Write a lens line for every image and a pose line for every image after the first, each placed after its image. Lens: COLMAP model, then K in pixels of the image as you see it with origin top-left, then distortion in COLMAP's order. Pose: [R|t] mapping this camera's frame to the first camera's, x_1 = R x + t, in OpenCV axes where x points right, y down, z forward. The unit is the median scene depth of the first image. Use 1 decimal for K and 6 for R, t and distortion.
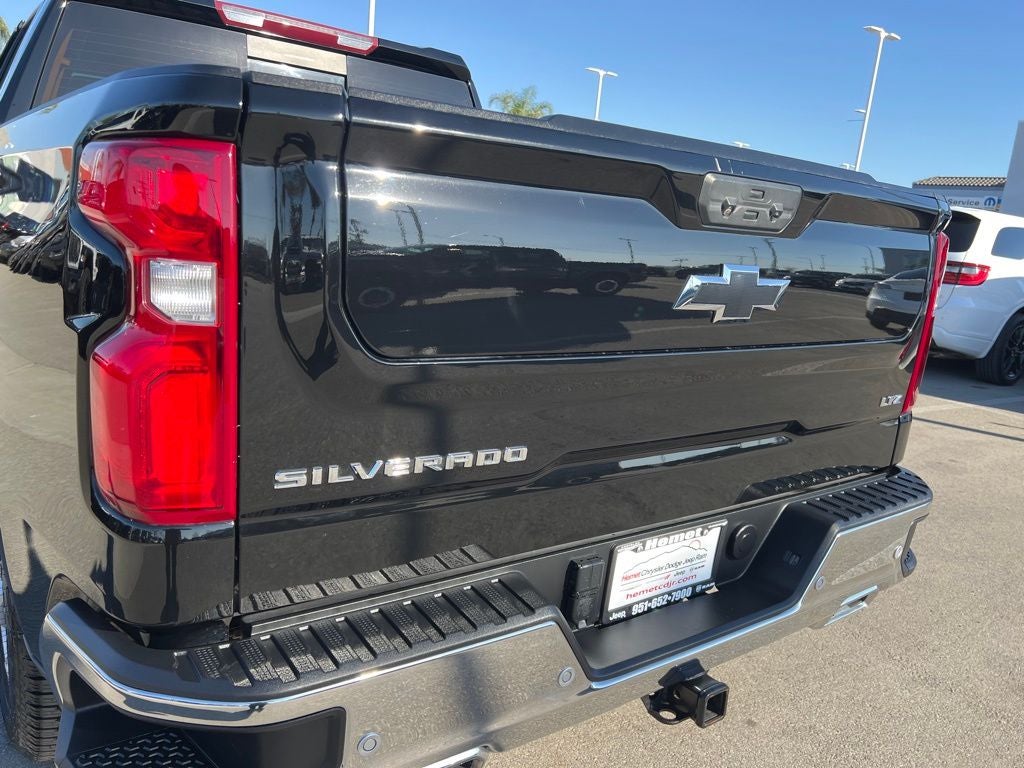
lens RADIAL K [[769.2, 0, 514.2], [0, 769.2, 385.2], [0, 0, 1]] dist [0.059367, -0.069244]
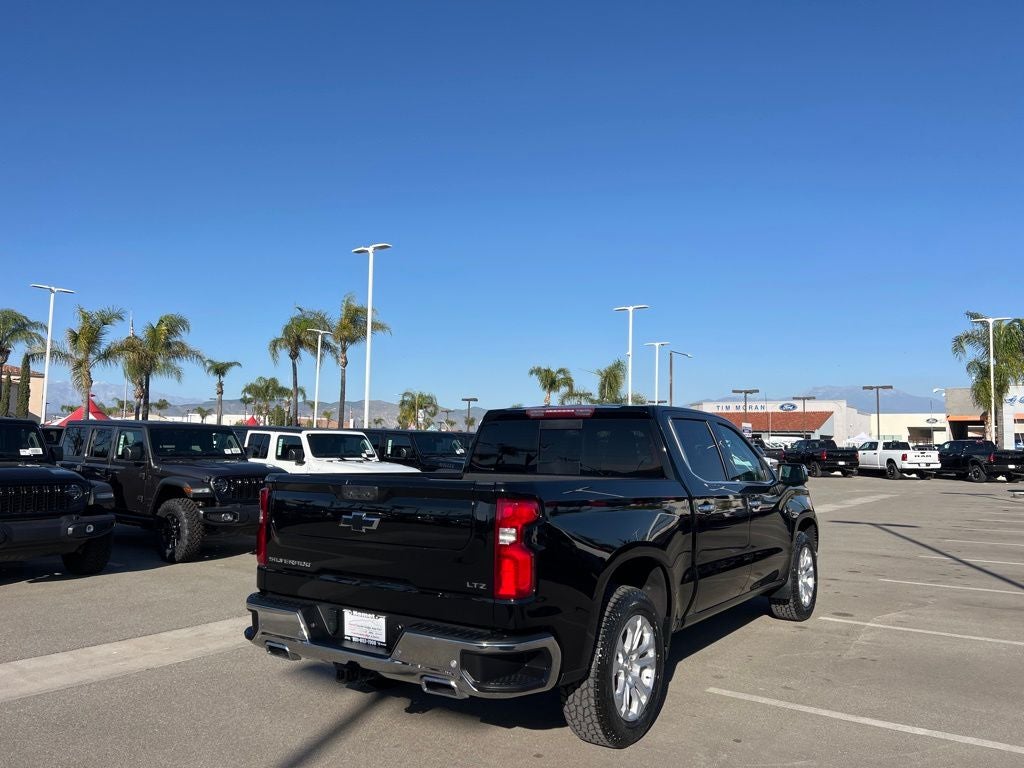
lens RADIAL K [[769.2, 0, 516.8], [0, 769.2, 379.0], [0, 0, 1]] dist [0.059367, -0.069244]
pose [[0.338695, -0.174527, -0.924568, 2.833146], [-0.185792, 0.950893, -0.247557, -0.013966], [0.922370, 0.255624, 0.289637, 0.462080]]
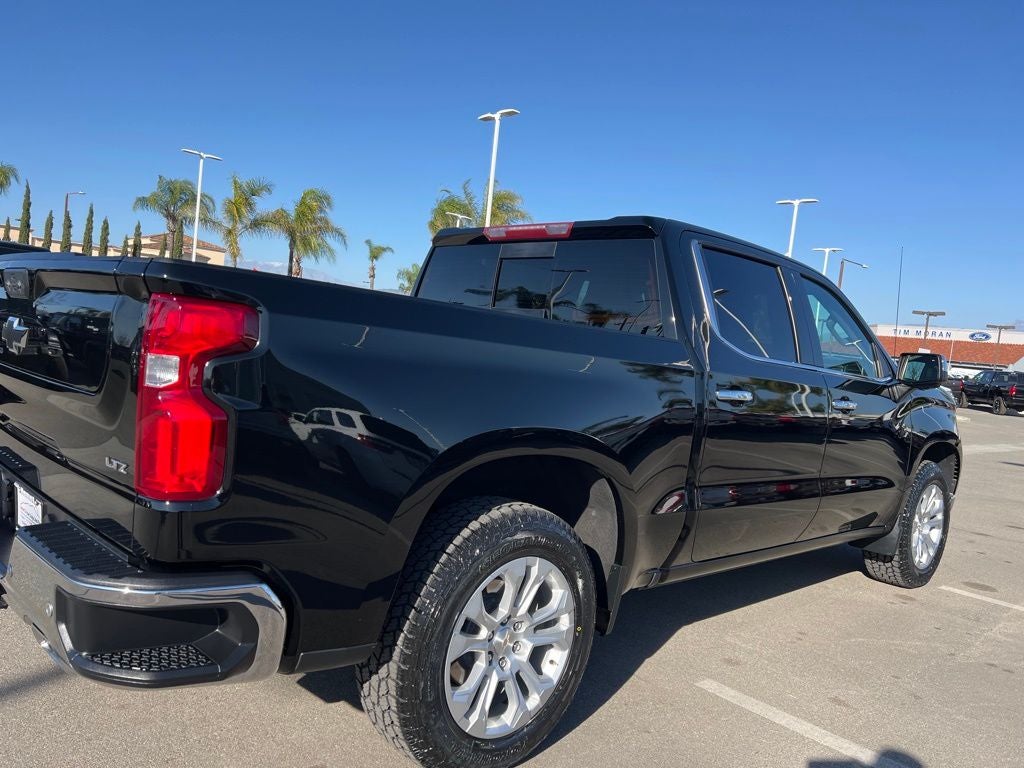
lens RADIAL K [[769.2, 0, 512.8], [0, 769.2, 393.3], [0, 0, 1]] dist [0.059367, -0.069244]
pose [[0.150946, -0.017809, -0.988382, 1.796019], [-0.298192, 0.952444, -0.062701, -0.174785], [0.942495, 0.304192, 0.138457, 1.513283]]
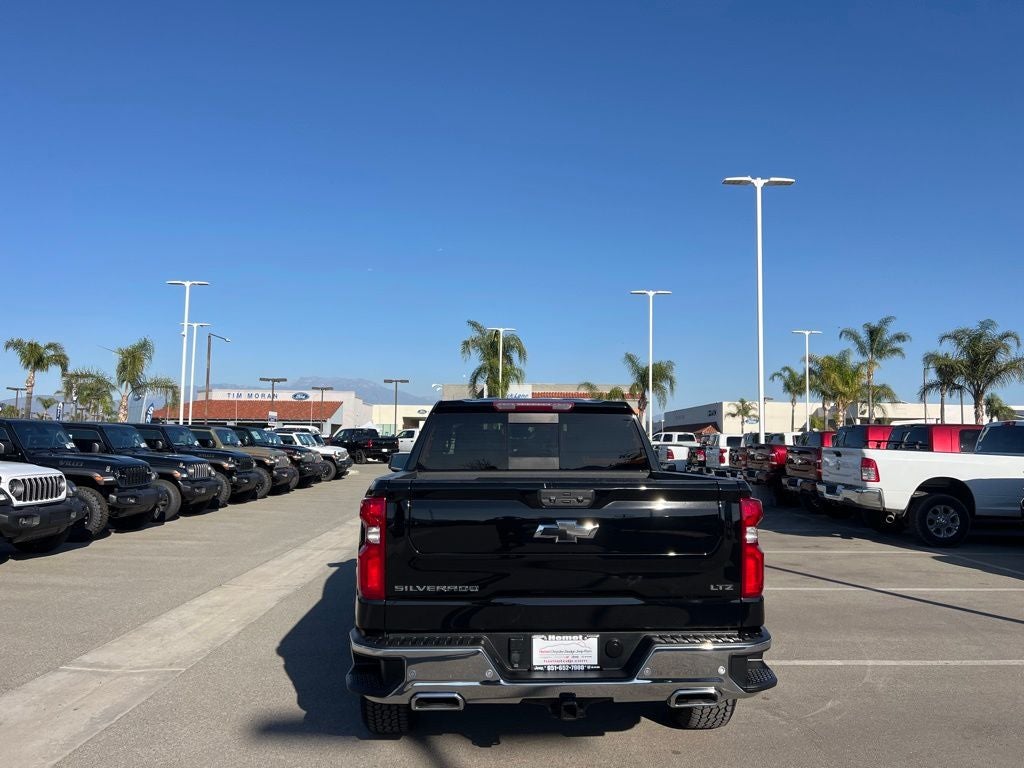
lens RADIAL K [[769.2, 0, 513.6], [0, 769.2, 378.3], [0, 0, 1]] dist [0.059367, -0.069244]
pose [[0.831684, -0.133788, -0.538890, 1.357303], [-0.049543, 0.948786, -0.312012, 0.178574], [0.553035, 0.286193, 0.782461, -1.088083]]
